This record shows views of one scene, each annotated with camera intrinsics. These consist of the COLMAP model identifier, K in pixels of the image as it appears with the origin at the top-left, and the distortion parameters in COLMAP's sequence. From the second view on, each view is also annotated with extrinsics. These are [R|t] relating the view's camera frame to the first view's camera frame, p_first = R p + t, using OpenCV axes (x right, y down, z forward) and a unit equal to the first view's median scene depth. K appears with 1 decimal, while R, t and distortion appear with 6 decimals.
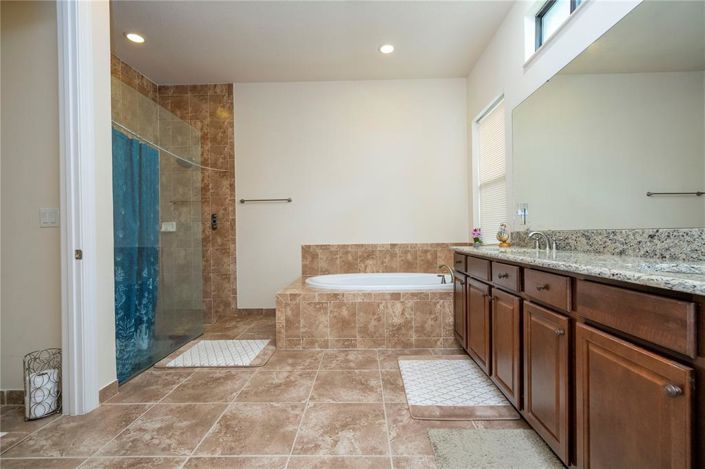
lens RADIAL K [[317.2, 0, 355.5], [0, 317.2, 235.8], [0, 0, 1]] dist [-0.001253, 0.000628]
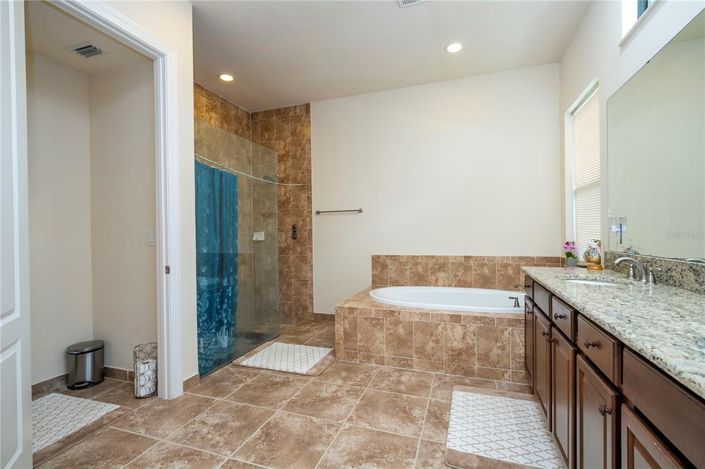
lens RADIAL K [[317.2, 0, 355.5], [0, 317.2, 235.8], [0, 0, 1]] dist [-0.001253, 0.000628]
pose [[0.951765, 0.003887, -0.306804, 0.137786], [-0.002467, 0.999984, 0.005017, -0.055630], [0.306819, -0.004018, 0.951759, 0.036868]]
